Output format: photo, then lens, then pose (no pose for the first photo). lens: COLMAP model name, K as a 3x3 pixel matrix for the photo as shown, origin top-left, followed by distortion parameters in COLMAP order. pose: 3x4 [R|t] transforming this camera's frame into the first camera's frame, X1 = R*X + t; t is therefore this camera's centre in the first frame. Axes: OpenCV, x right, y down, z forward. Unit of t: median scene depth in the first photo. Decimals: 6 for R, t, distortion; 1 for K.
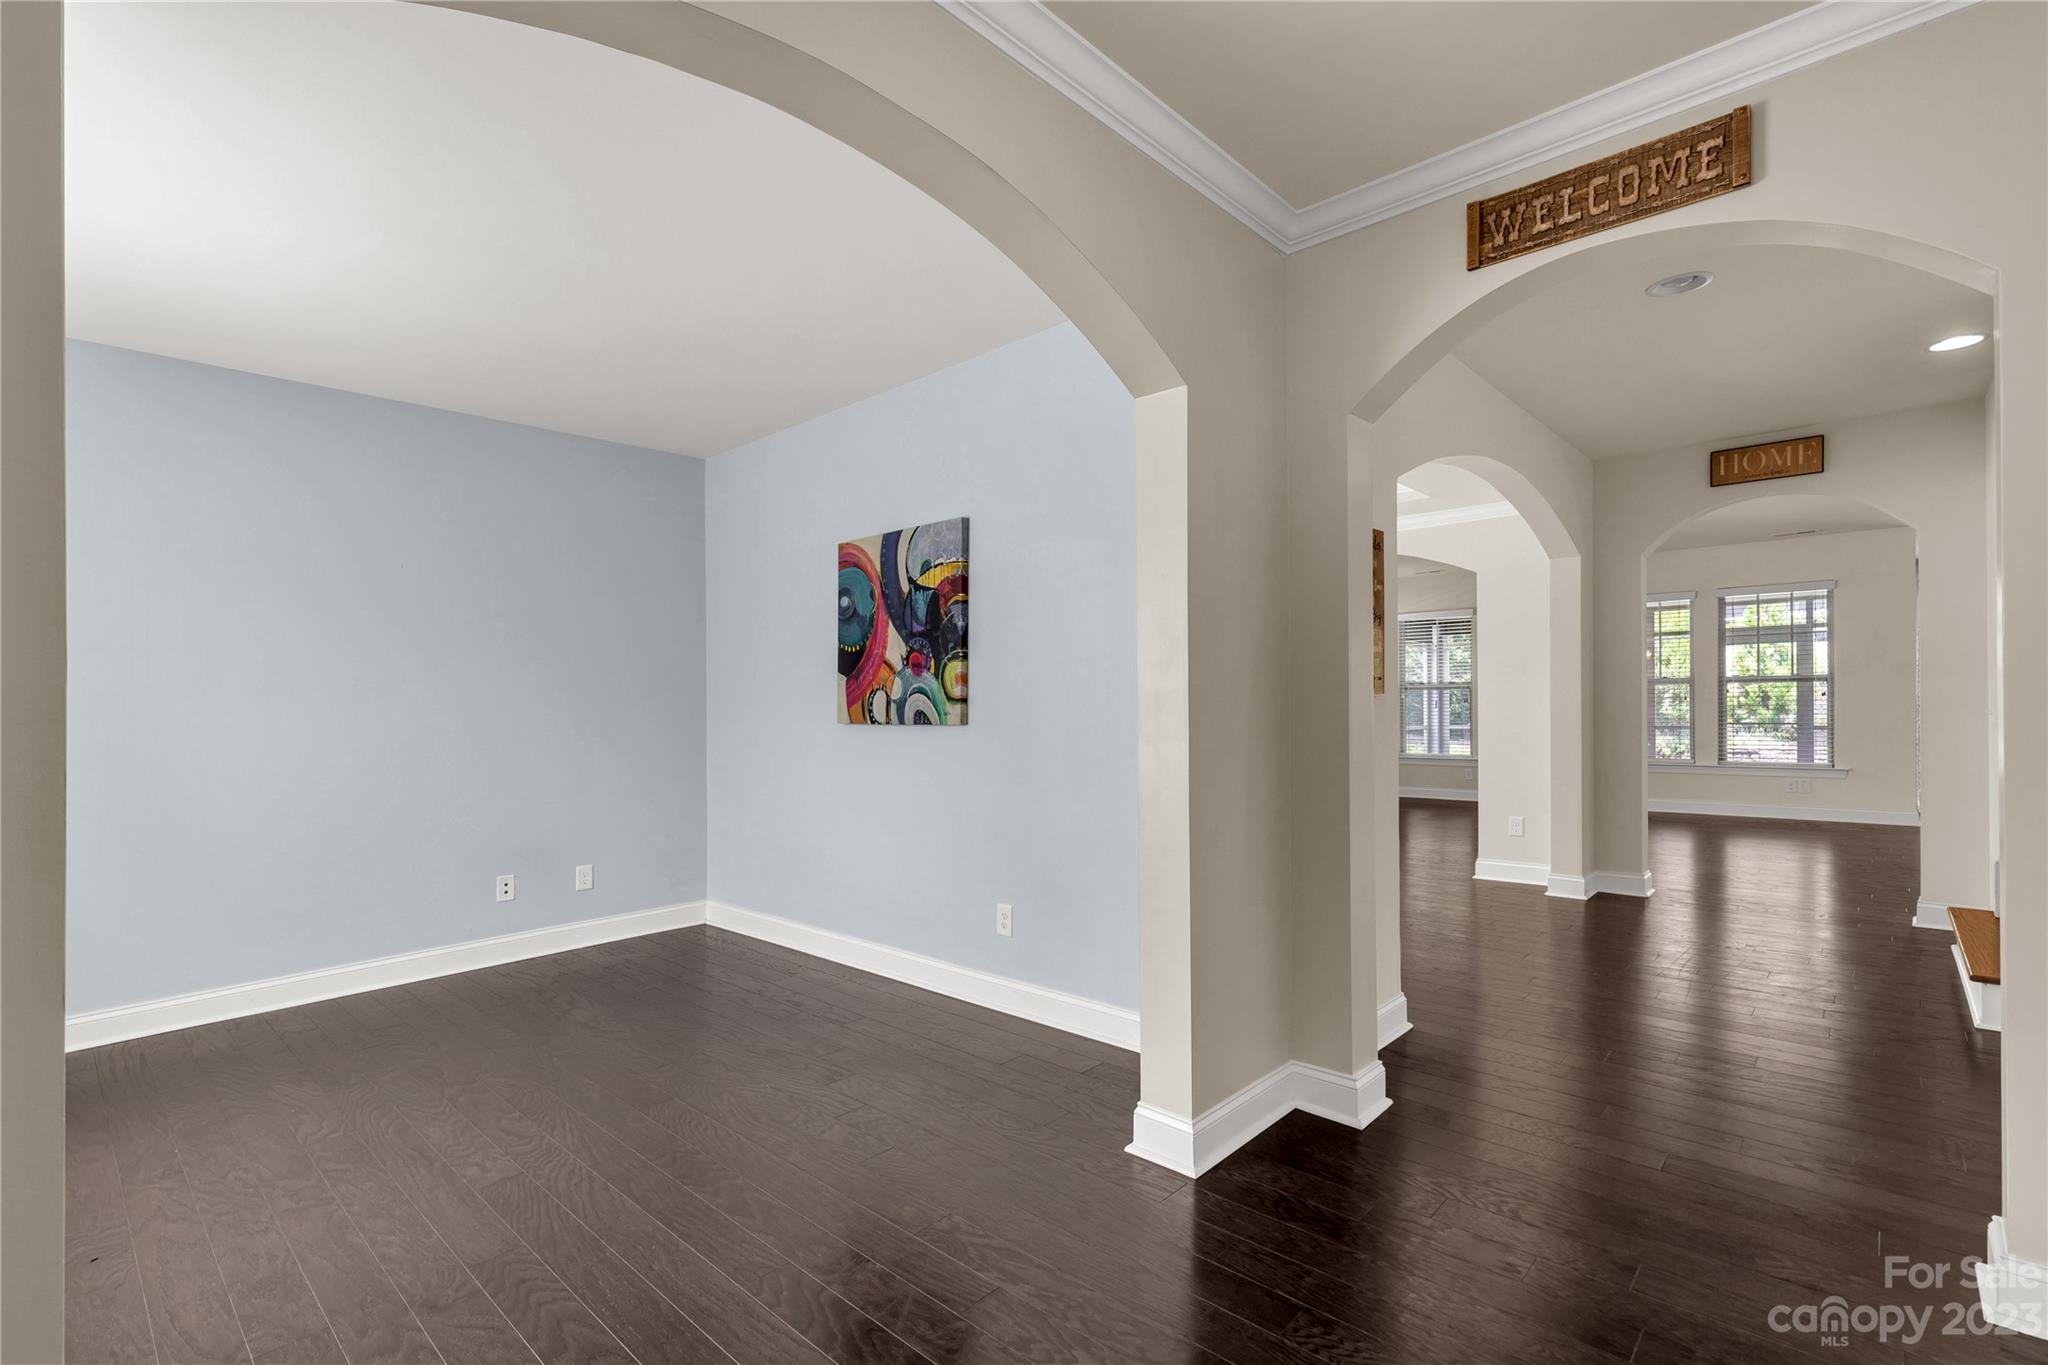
lens RADIAL K [[928.2, 0, 1027.0], [0, 928.2, 739.0], [0, 0, 1]] dist [-0.000357, 0.000036]
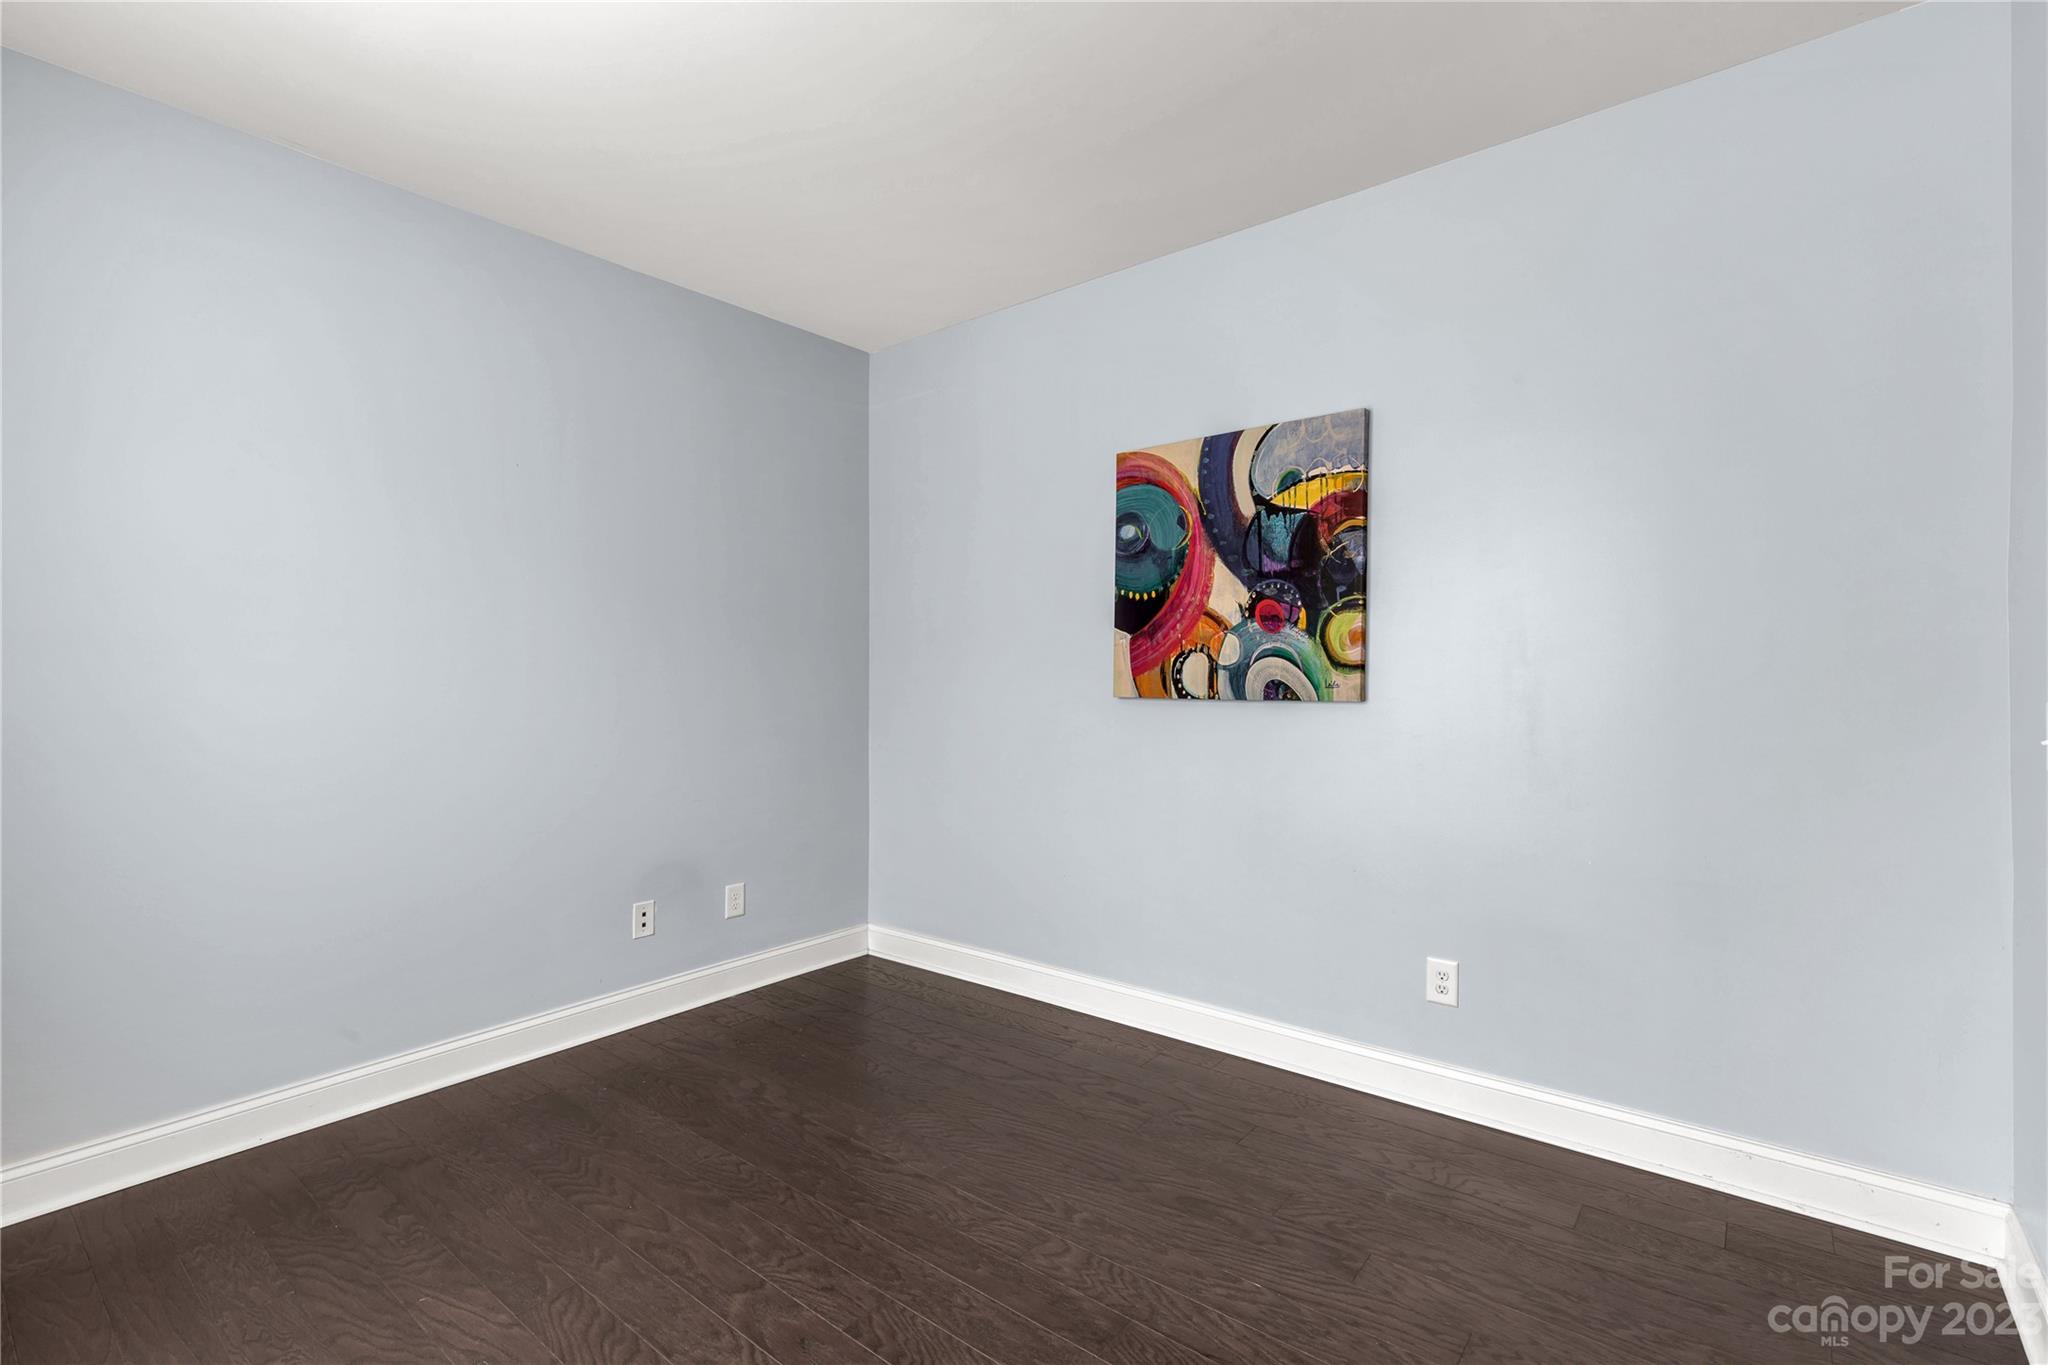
lens RADIAL K [[929.0, 0, 1021.0], [0, 929.0, 716.6], [0, 0, 1]] dist [-0.000352, 0.000064]
pose [[0.998097, 0.011240, 0.060637, -0.347133], [-0.011431, 0.999931, 0.002805, -0.002789], [-0.060601, -0.003493, 0.998156, 0.287874]]
